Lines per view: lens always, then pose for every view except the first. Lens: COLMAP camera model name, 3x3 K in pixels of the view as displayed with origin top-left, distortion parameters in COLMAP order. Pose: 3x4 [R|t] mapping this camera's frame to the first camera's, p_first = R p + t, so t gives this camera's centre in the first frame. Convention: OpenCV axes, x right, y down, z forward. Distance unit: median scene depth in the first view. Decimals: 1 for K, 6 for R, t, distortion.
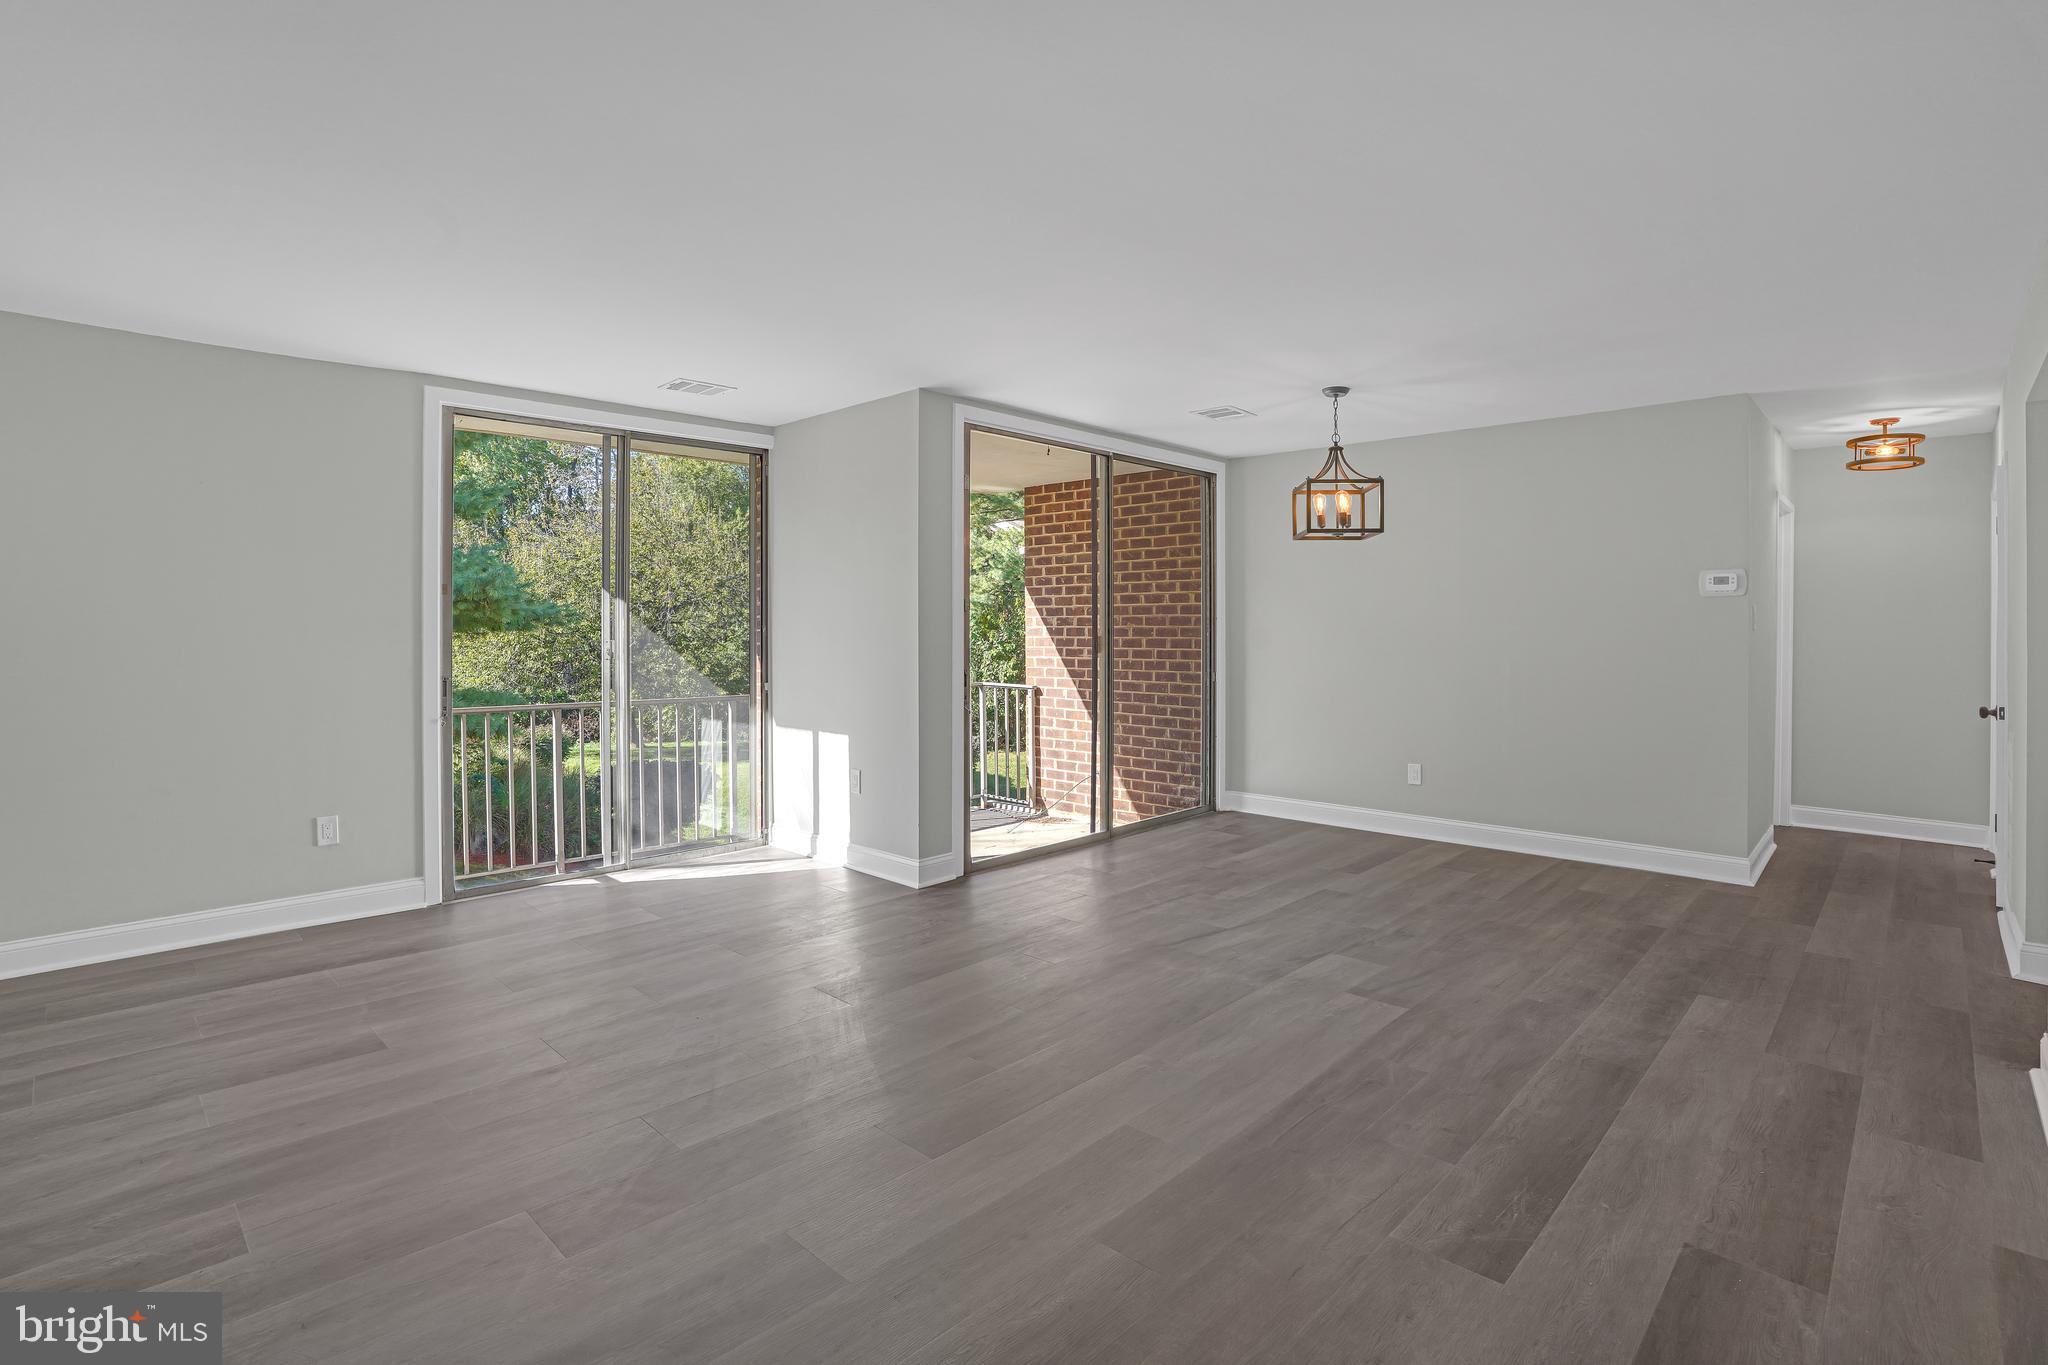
lens RADIAL K [[954.5, 0, 1019.3], [0, 954.5, 624.2], [0, 0, 1]] dist [-0.055627, 0.019813]
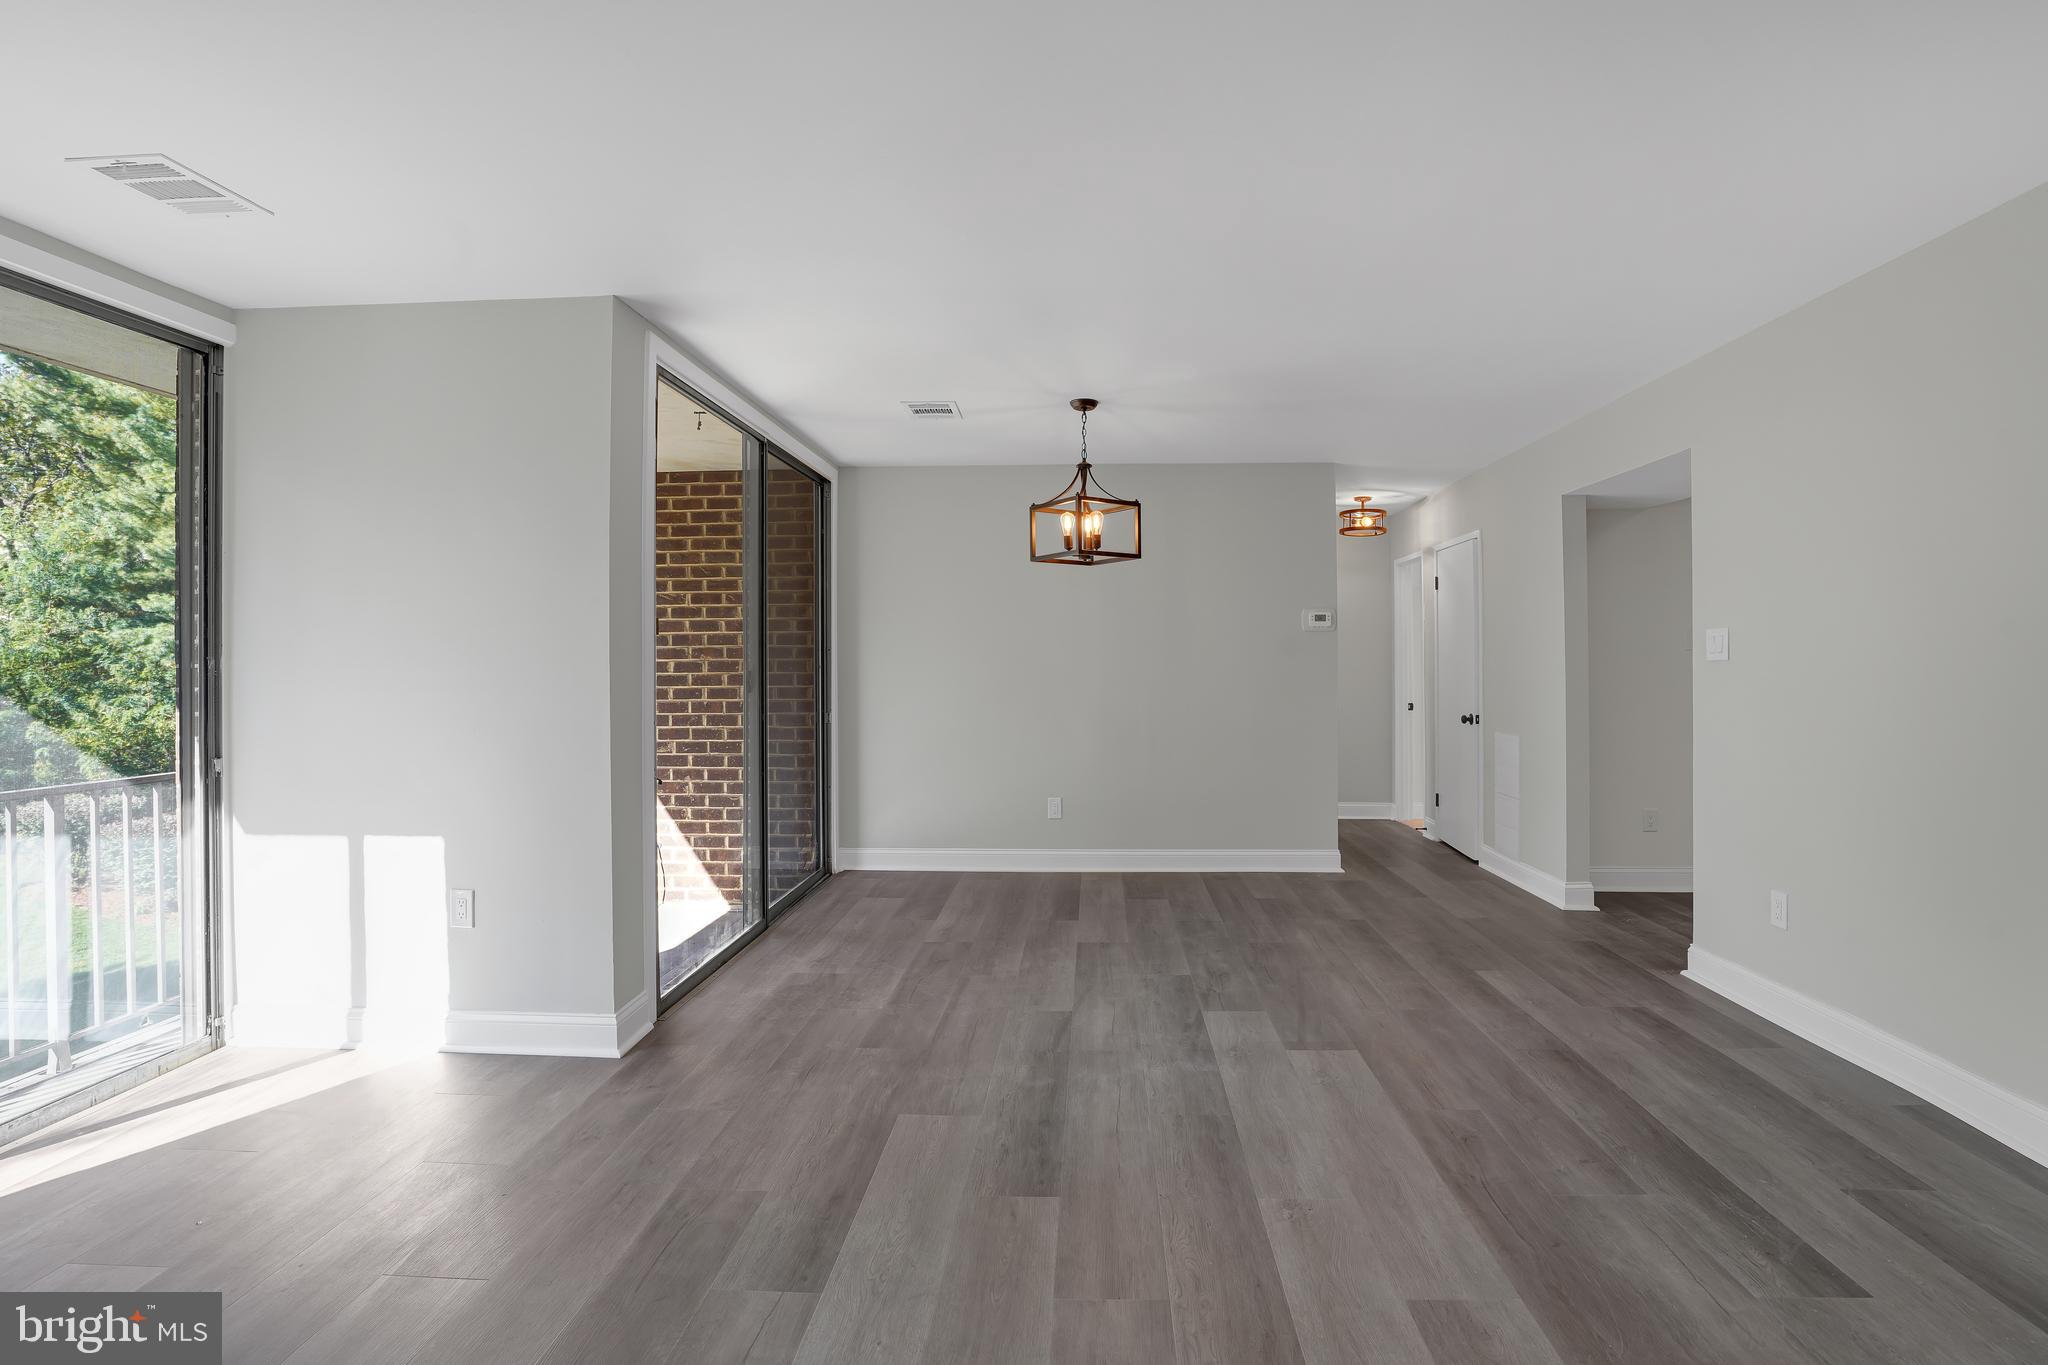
lens RADIAL K [[966.6, 0, 1049.7], [0, 966.6, 640.2], [0, 0, 1]] dist [-0.060456, 0.023437]
pose [[0.751729, 0.010908, 0.659382, -0.297304], [0.003021, 0.999796, -0.019983, 0.004741], [-0.659466, 0.017014, 0.751542, 0.293528]]
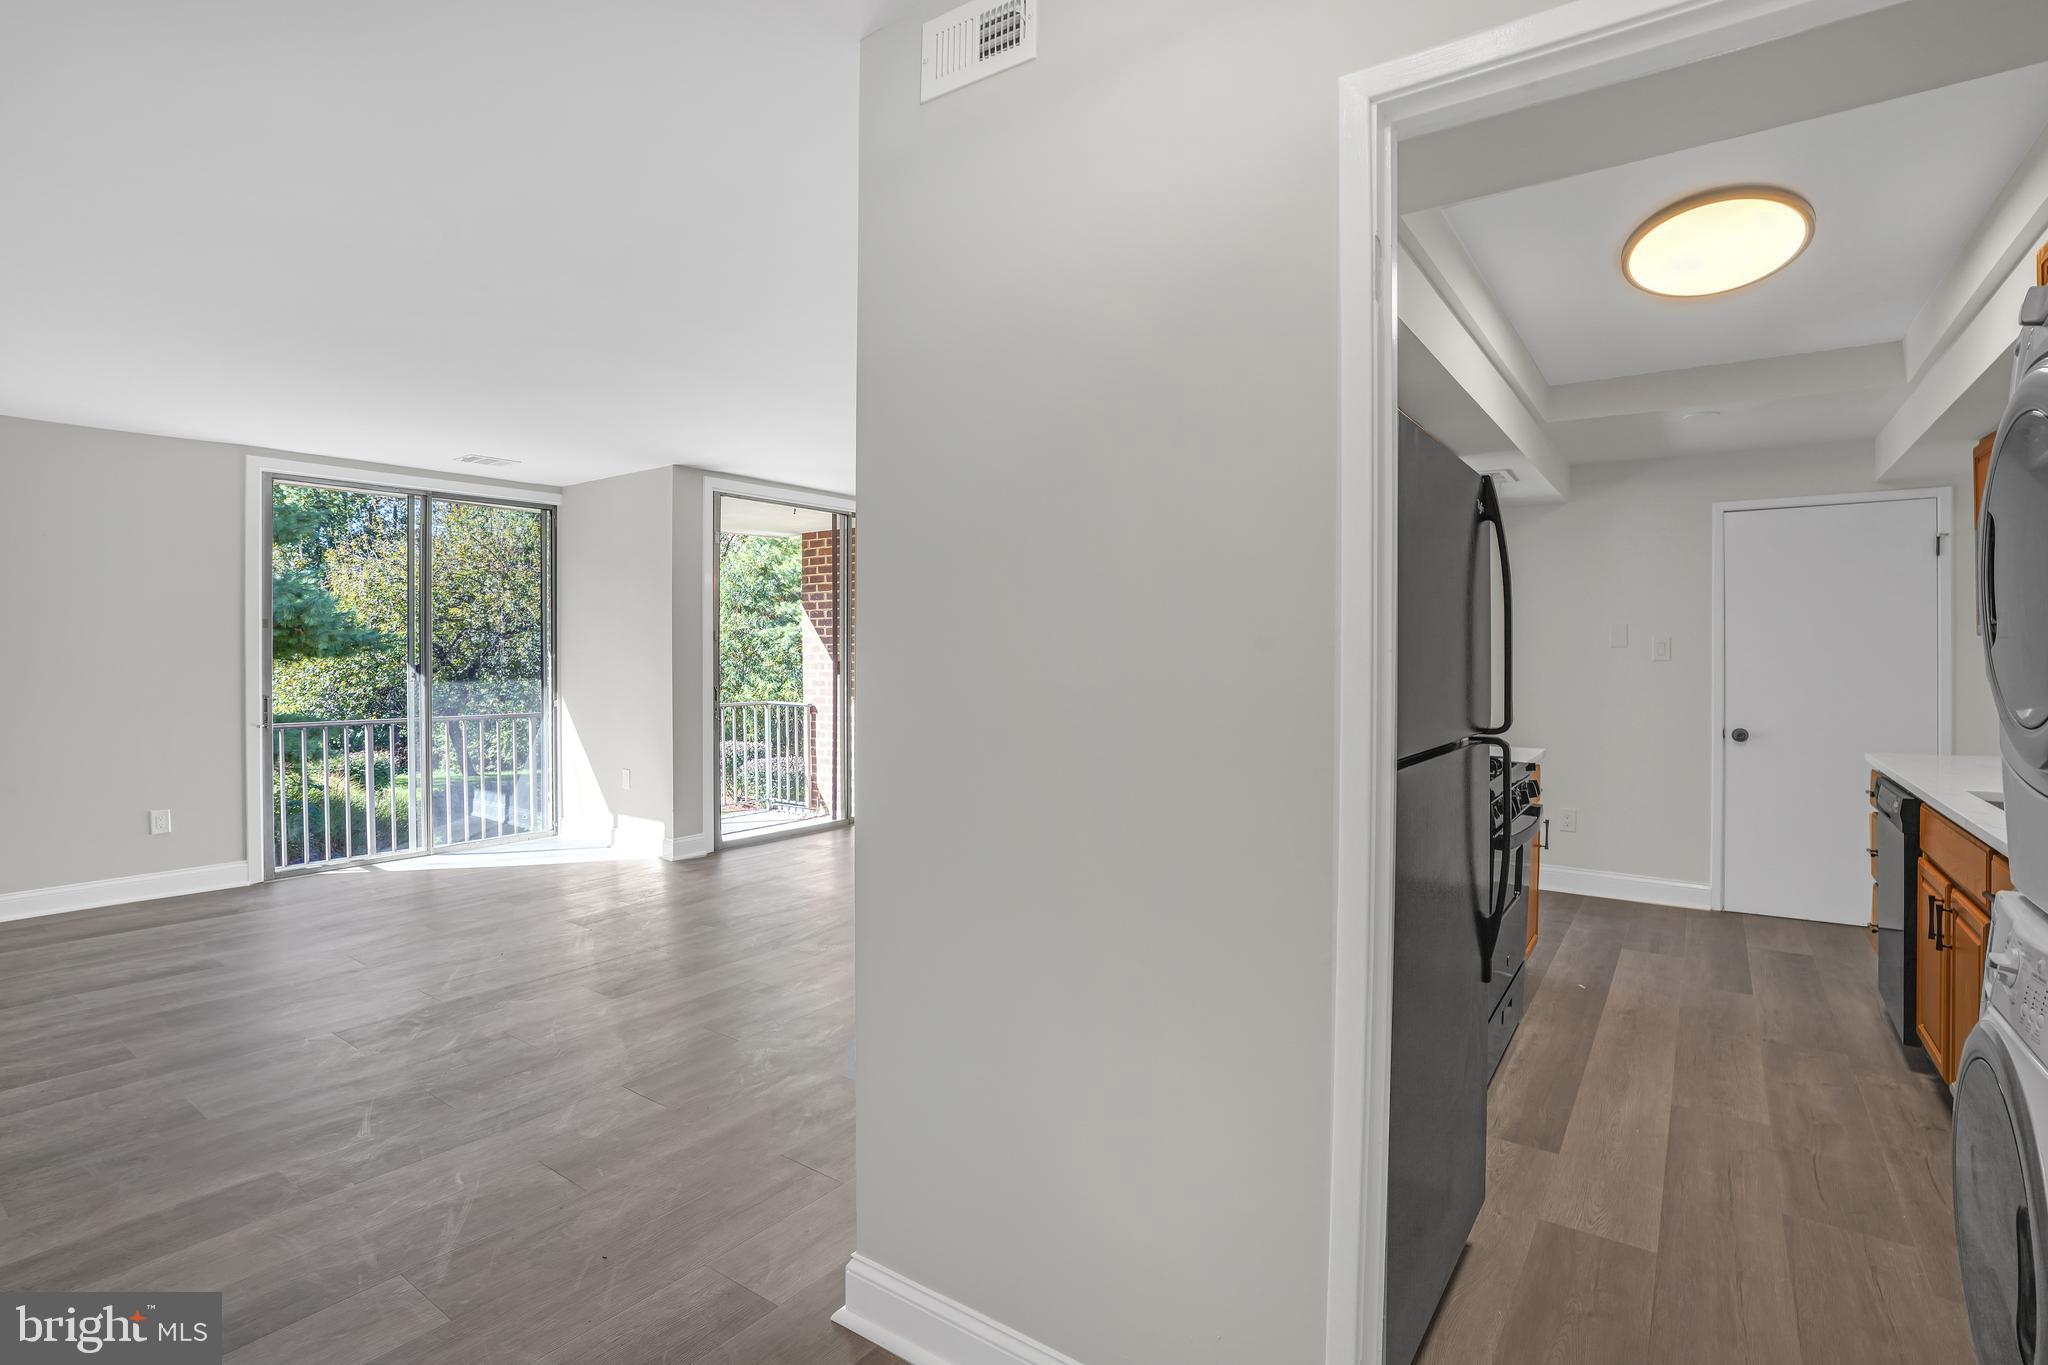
lens RADIAL K [[976.0, 0, 1040.0], [0, 976.0, 653.4], [0, 0, 1]] dist [-0.051850, 0.017722]
pose [[0.989576, -0.000729, 0.144006, 0.183064], [0.000046, 0.999989, 0.004742, -0.003634], [-0.144008, -0.004686, 0.989565, -0.327555]]
